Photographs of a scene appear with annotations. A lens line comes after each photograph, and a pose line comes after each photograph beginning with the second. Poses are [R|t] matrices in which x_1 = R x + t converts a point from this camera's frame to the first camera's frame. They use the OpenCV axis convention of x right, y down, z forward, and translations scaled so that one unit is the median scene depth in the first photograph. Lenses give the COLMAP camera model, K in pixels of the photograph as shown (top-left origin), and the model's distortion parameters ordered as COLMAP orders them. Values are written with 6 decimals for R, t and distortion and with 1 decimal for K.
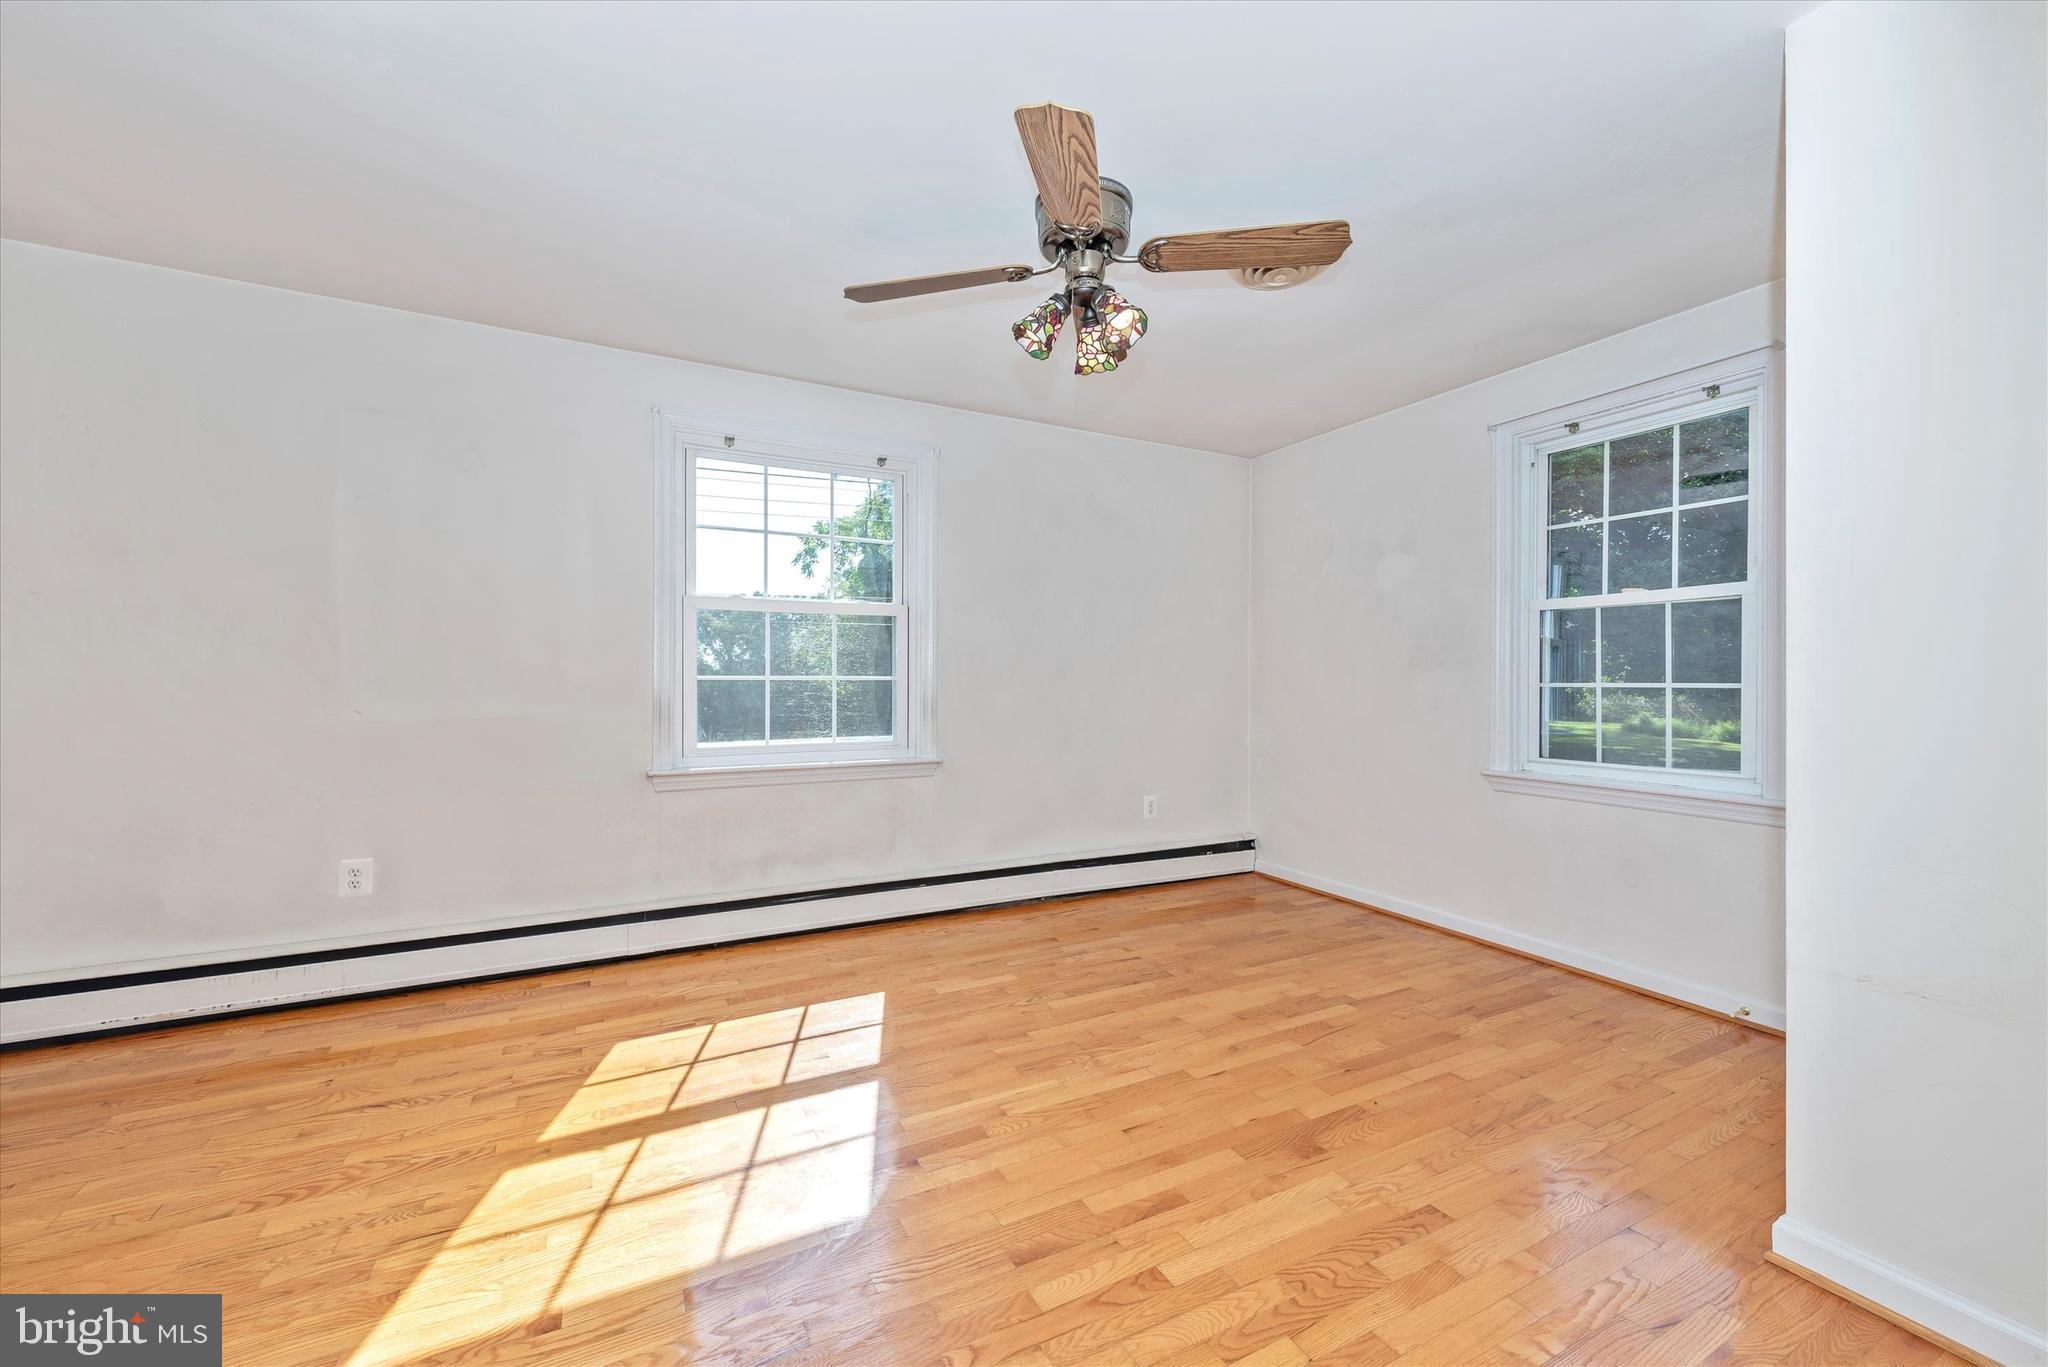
lens RADIAL K [[801.5, 0, 1022.0], [0, 801.5, 672.4], [0, 0, 1]] dist [0.008539, -0.000168]
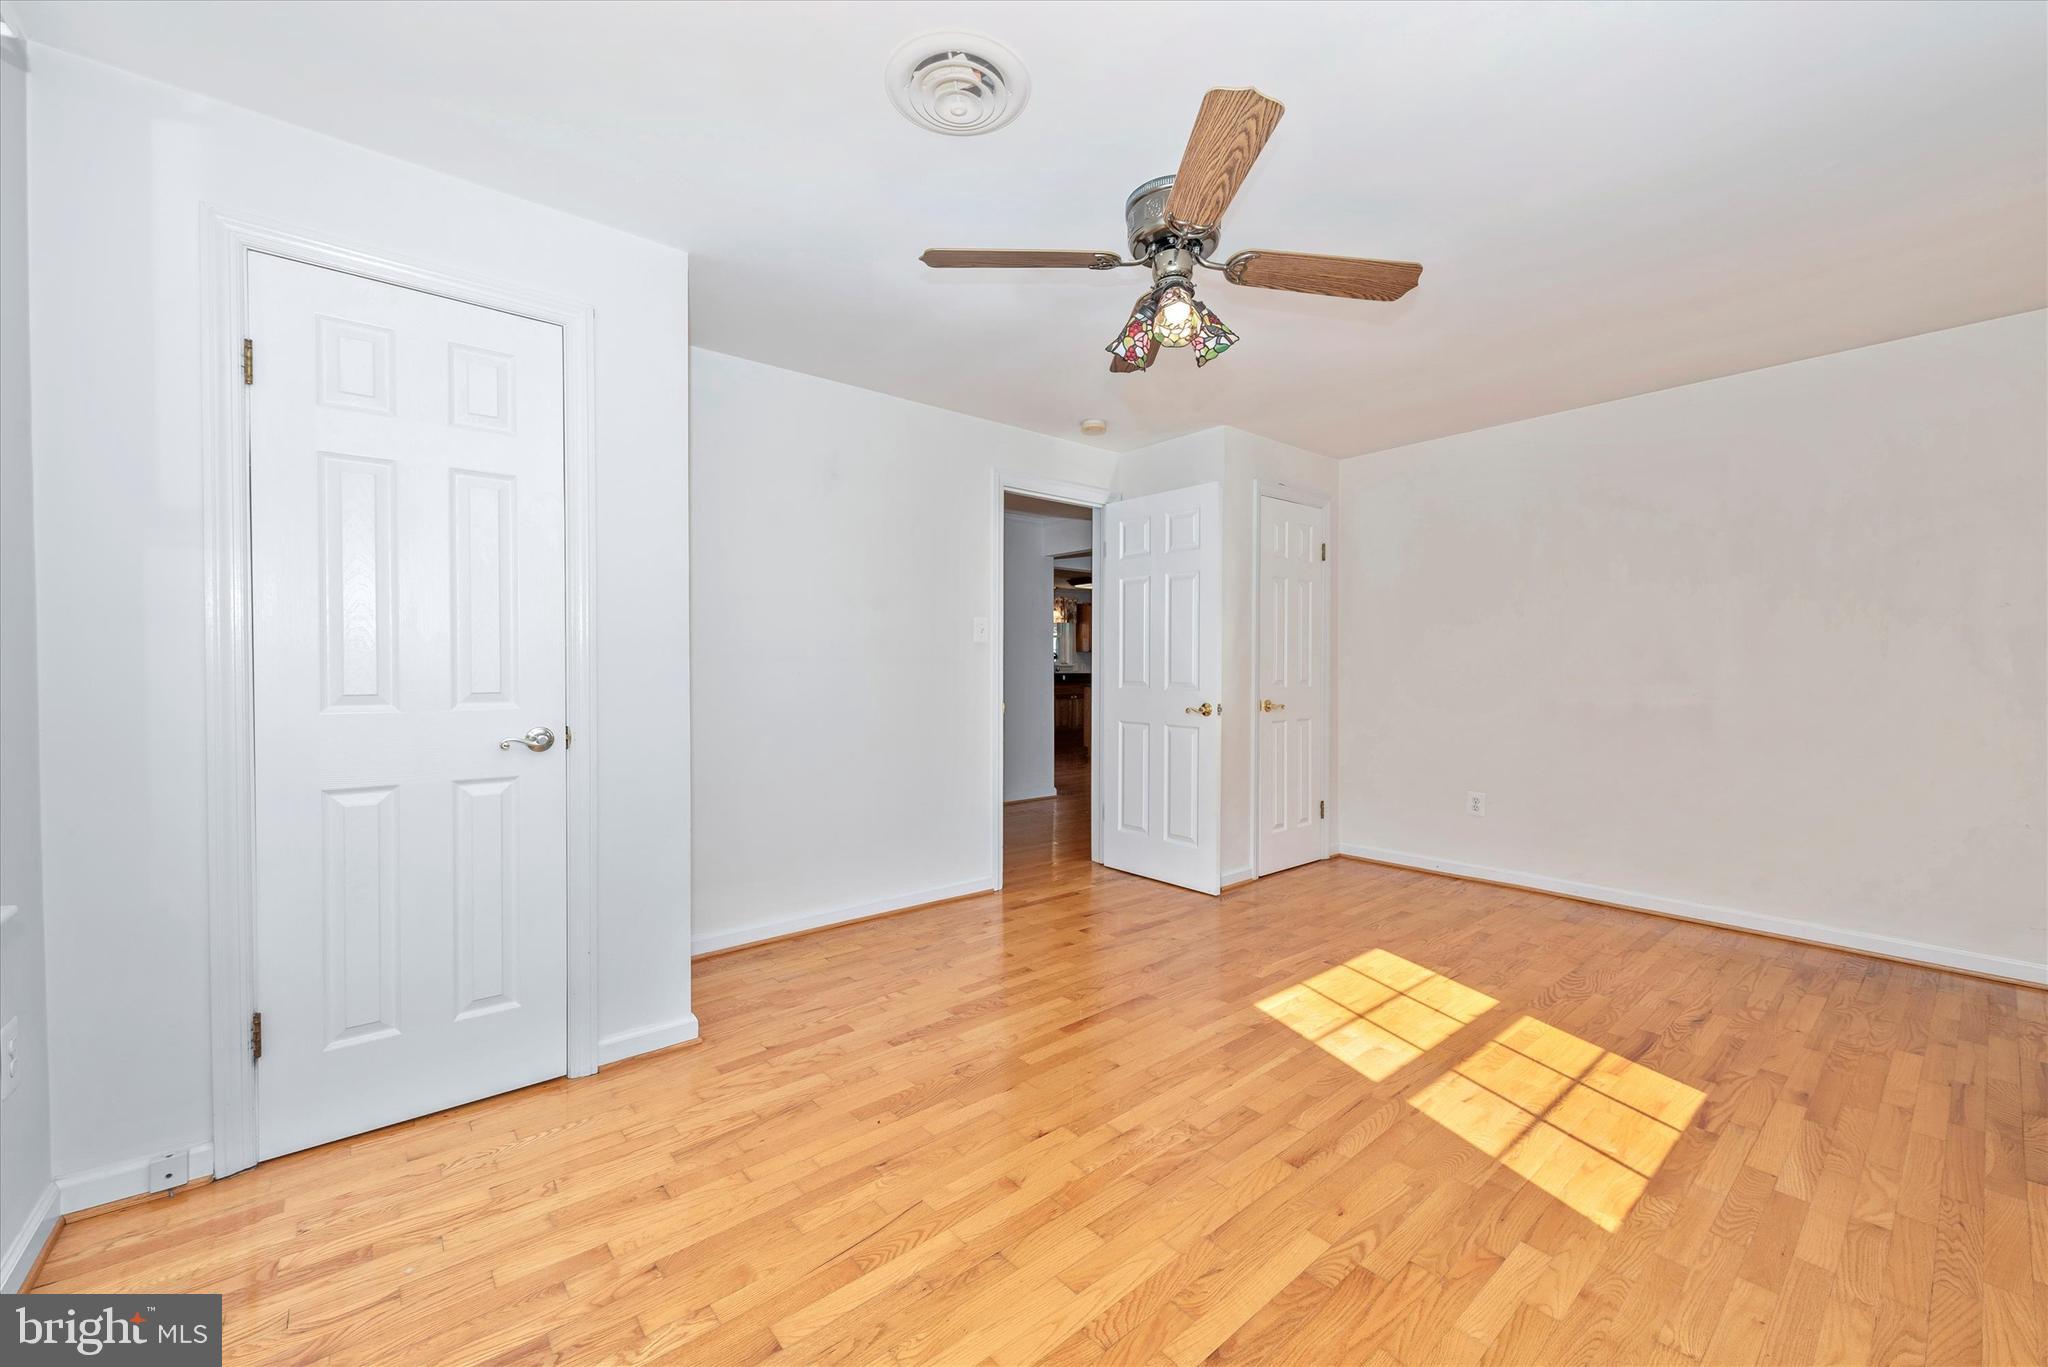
lens RADIAL K [[801.5, 0, 1022.0], [0, 801.5, 672.4], [0, 0, 1]] dist [0.008539, -0.000168]
pose [[-0.976878, -0.003727, -0.213767, 0.466511], [-0.003977, 0.999992, 0.000739, 0.003852], [0.213762, 0.001572, -0.976884, 1.910911]]
